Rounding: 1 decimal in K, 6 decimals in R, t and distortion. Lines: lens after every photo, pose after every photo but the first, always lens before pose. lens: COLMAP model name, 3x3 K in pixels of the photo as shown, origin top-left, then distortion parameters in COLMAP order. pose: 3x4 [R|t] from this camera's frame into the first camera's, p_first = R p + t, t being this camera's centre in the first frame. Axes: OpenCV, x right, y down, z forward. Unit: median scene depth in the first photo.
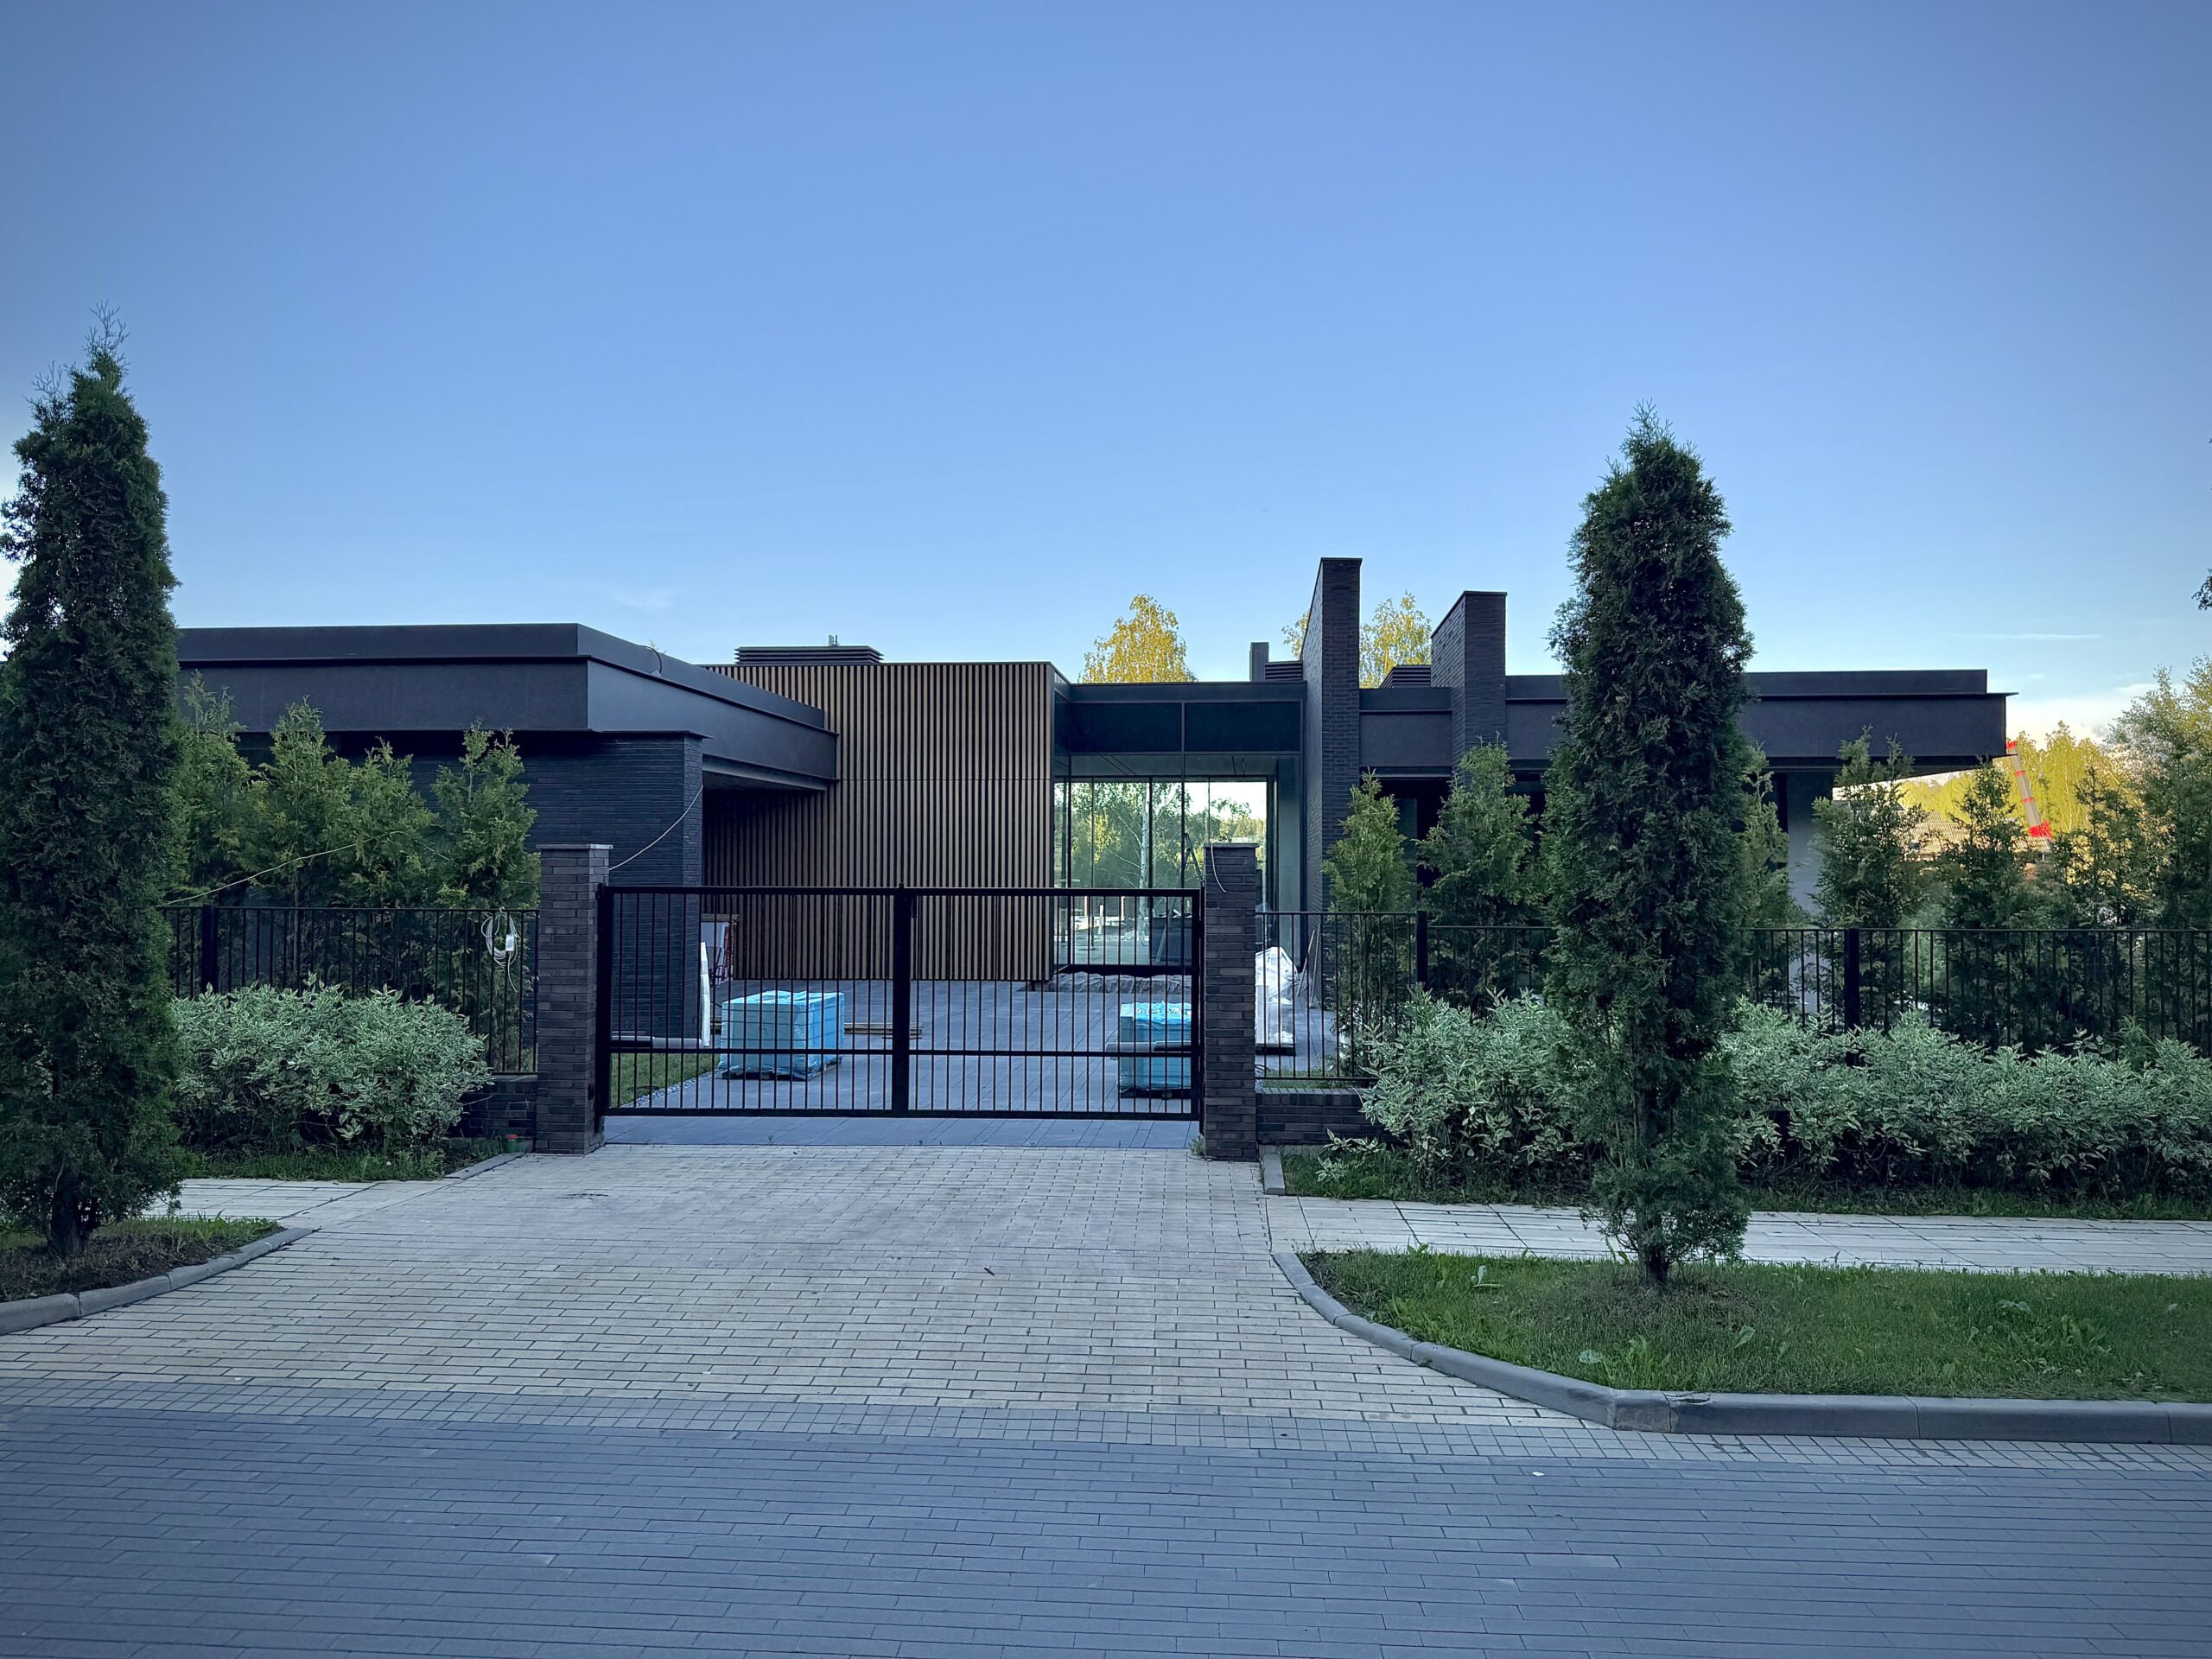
lens RADIAL K [[1574.4, 0, 1108.4], [0, 1574.4, 819.9], [0, 0, 1]] dist [0.046824, -0.056831]
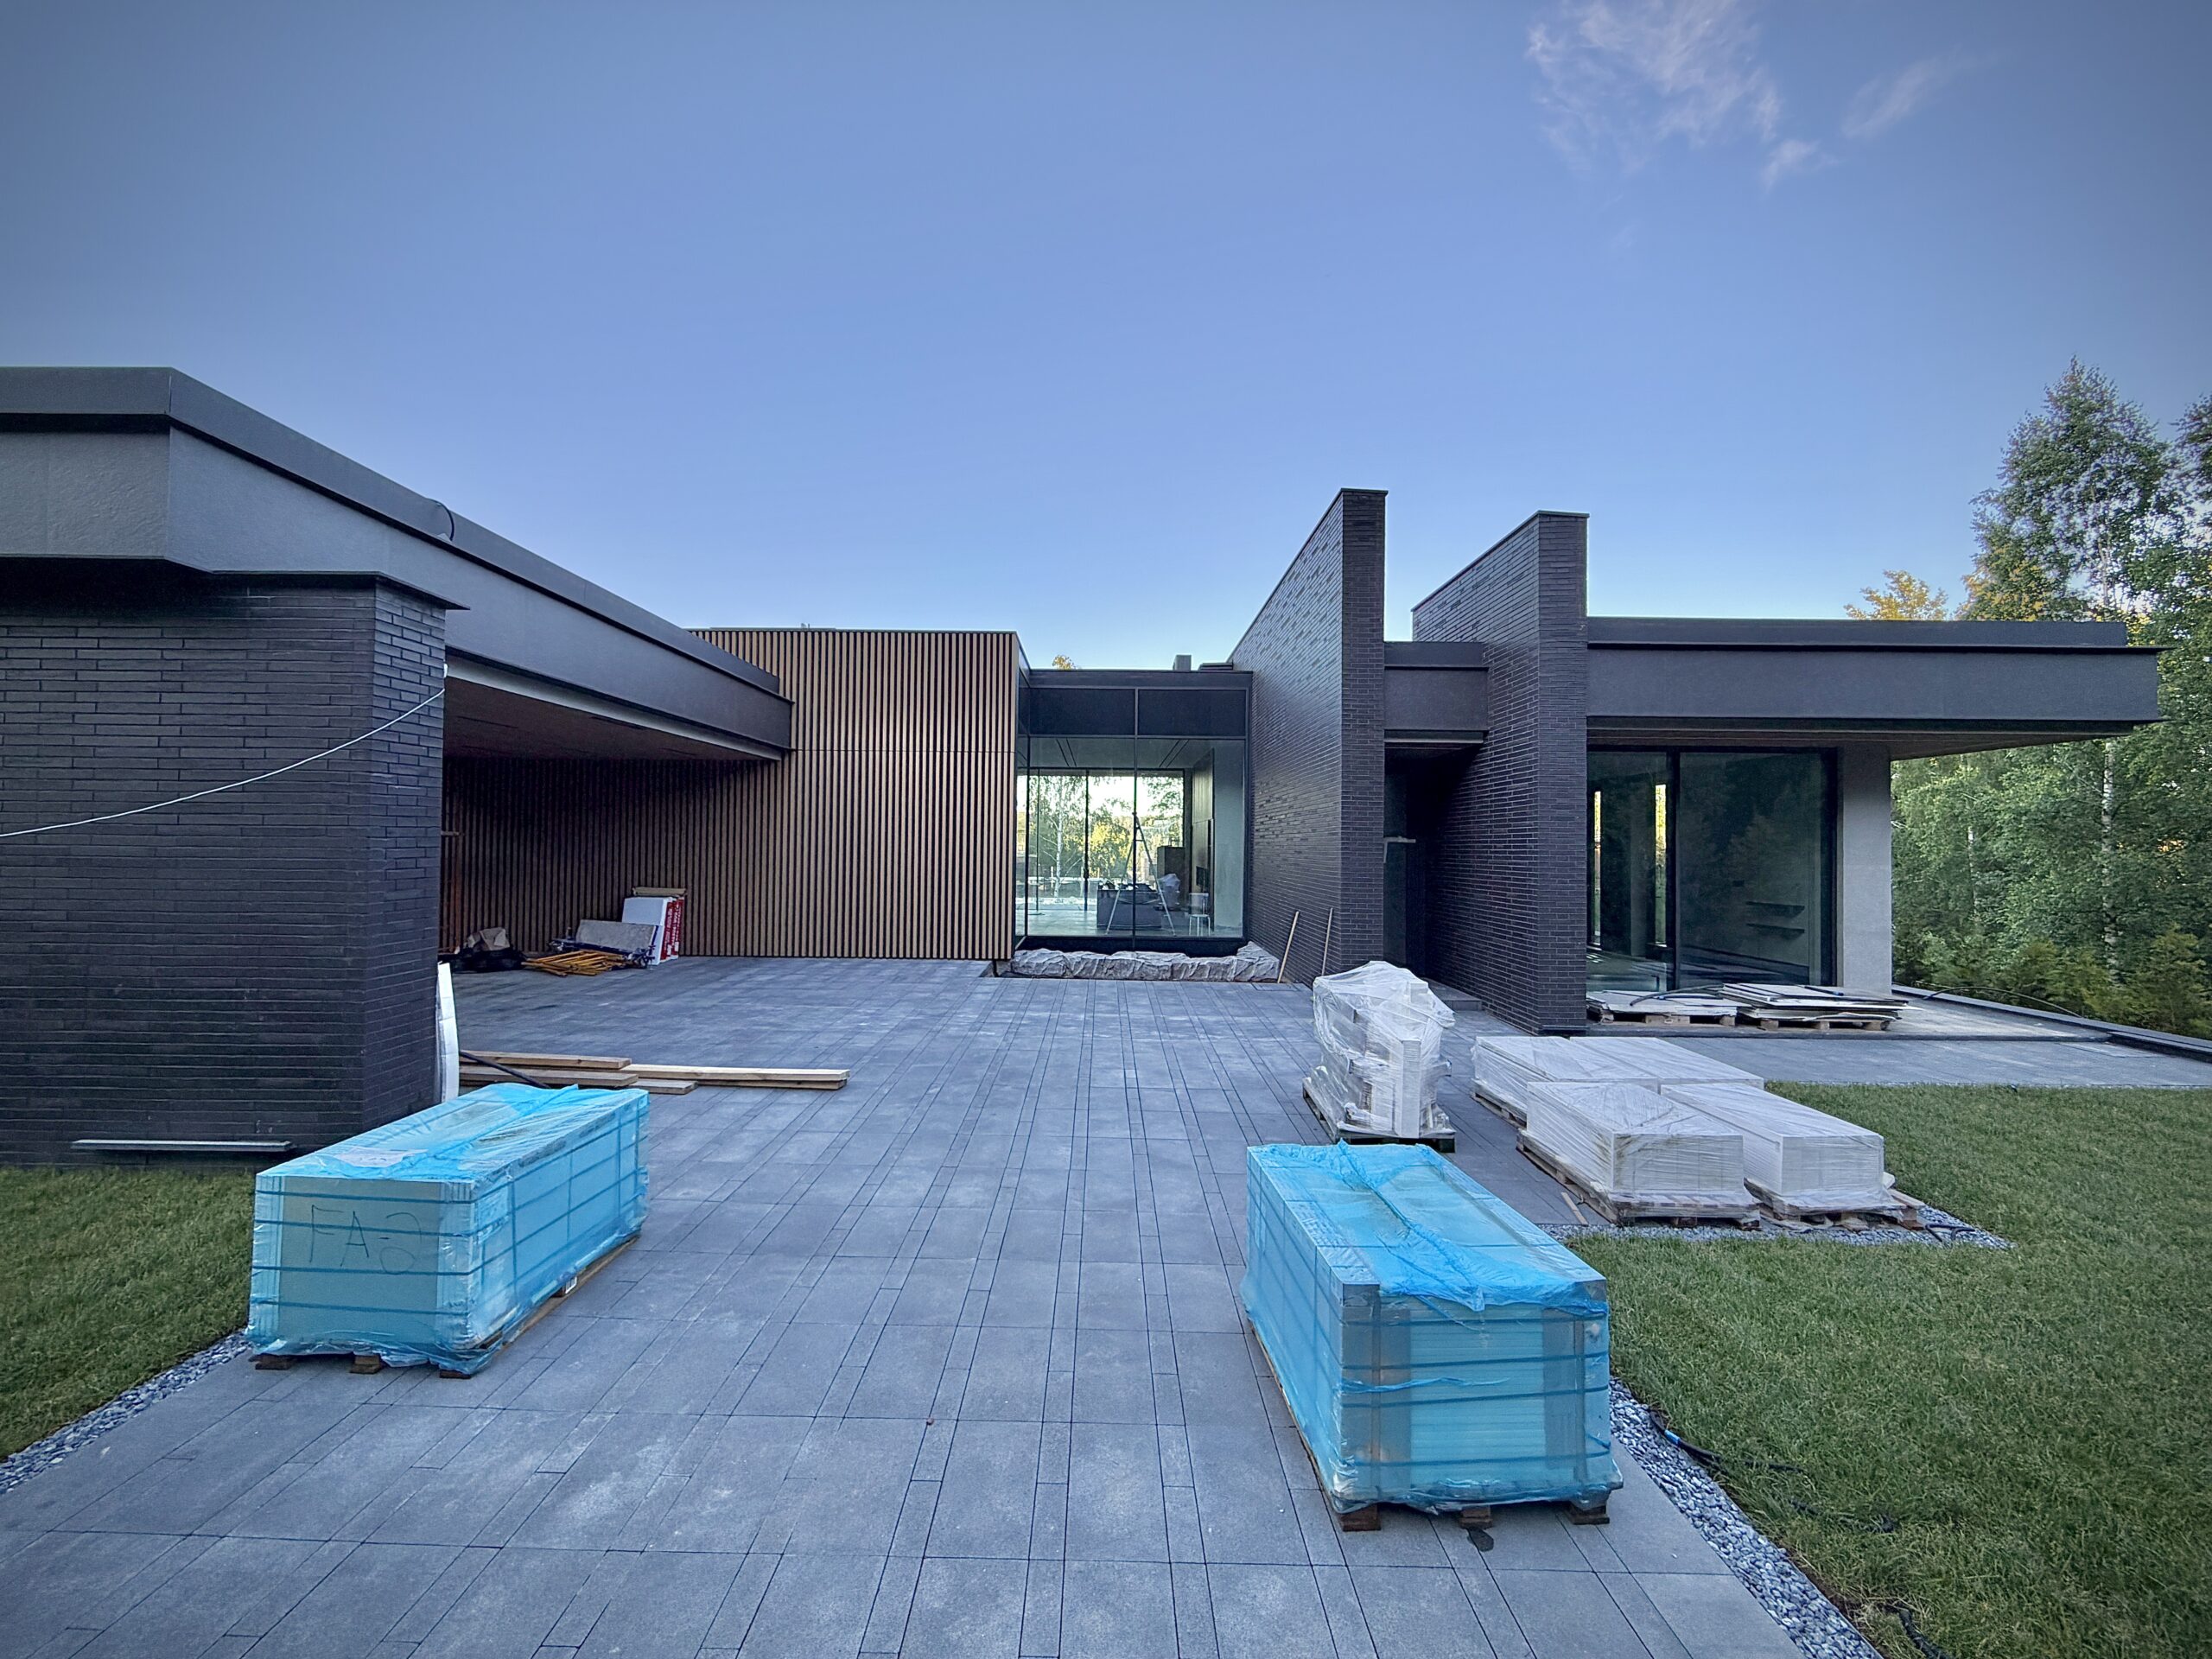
lens RADIAL K [[885.1, 0, 1098.9], [0, 885.1, 826.5], [0, 0, 1]] dist [0.000702, 0.000009]
pose [[0.996108, 0.012367, 0.087271, -0.020717], [-0.013121, 0.999881, 0.008073, 0.009694], [-0.087161, -0.009187, 0.996152, 0.286443]]
